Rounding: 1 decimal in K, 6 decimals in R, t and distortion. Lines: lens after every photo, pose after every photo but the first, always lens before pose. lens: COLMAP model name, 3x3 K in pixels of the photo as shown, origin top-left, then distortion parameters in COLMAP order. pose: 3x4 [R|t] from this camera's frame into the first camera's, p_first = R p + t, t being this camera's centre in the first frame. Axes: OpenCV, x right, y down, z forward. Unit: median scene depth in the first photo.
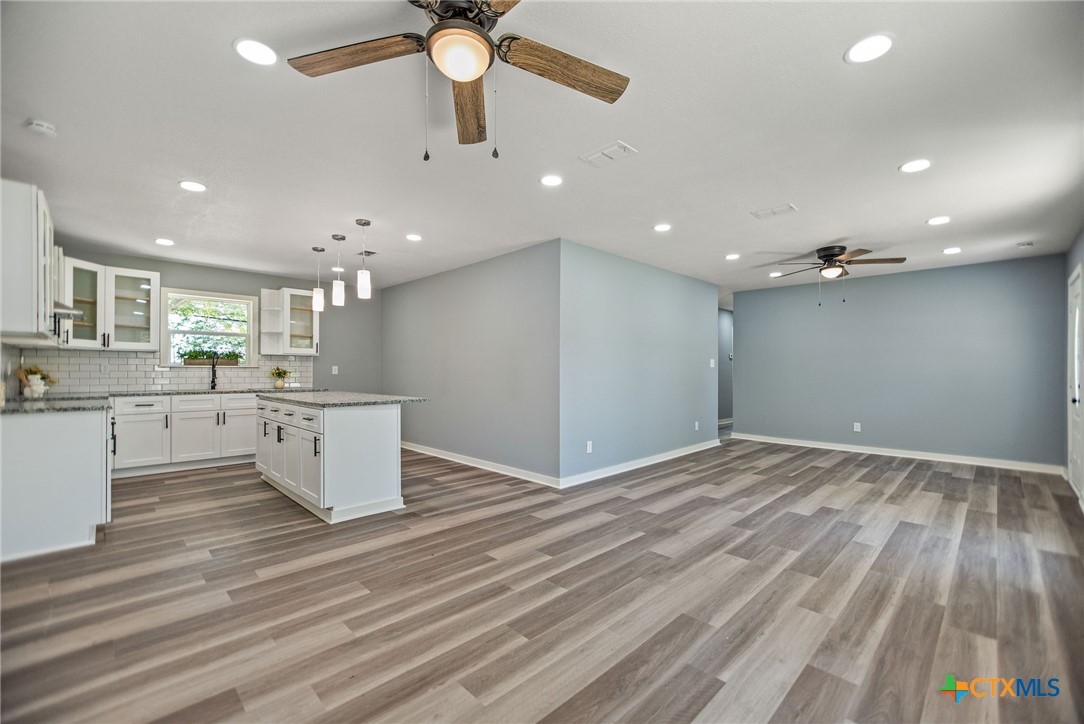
lens RADIAL K [[450.1, 0, 548.7], [0, 450.1, 363.6], [0, 0, 1]] dist [-0.003992, 0.002293]
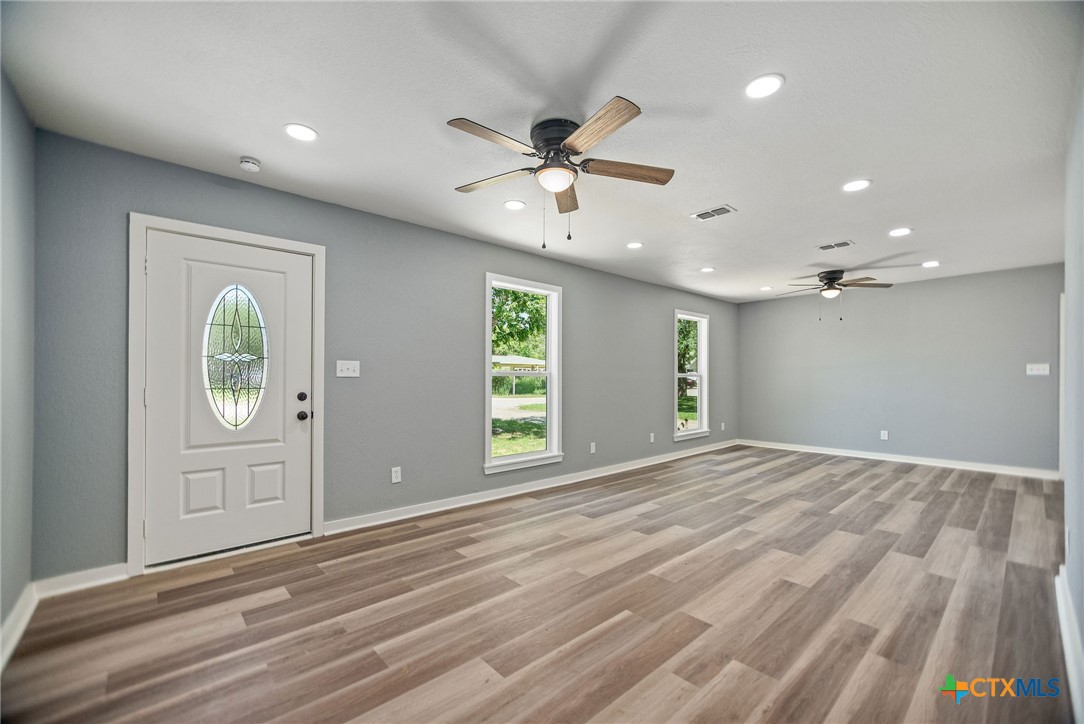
lens RADIAL K [[450.1, 0, 537.6], [0, 450.1, 371.5], [0, 0, 1]] dist [-0.003992, 0.002293]
pose [[-0.998620, -0.002097, 0.052483, 0.928964], [-0.003499, 0.999639, -0.026624, 0.031903], [-0.052408, -0.026771, -0.998267, 2.246164]]
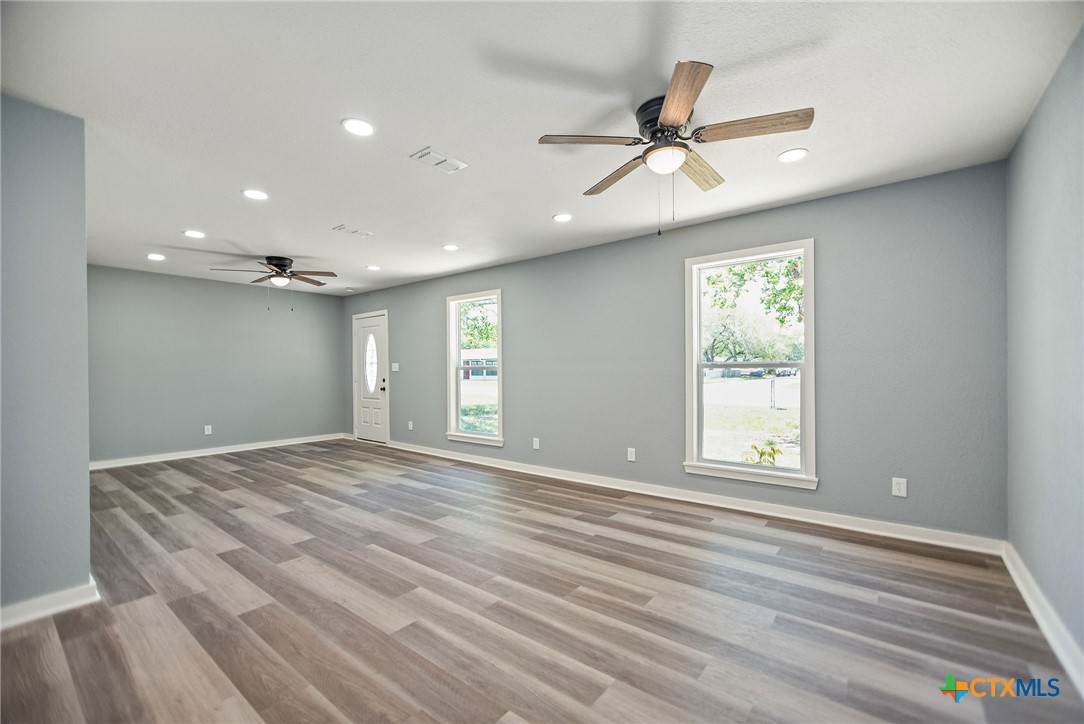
lens RADIAL K [[450.1, 0, 543.4], [0, 450.1, 369.9], [0, 0, 1]] dist [-0.003992, 0.002293]
pose [[-0.112721, -0.001043, 0.993626, -0.767027], [-0.007772, 0.999970, 0.000168, 0.005666], [-0.993596, -0.007704, -0.112726, 0.746820]]
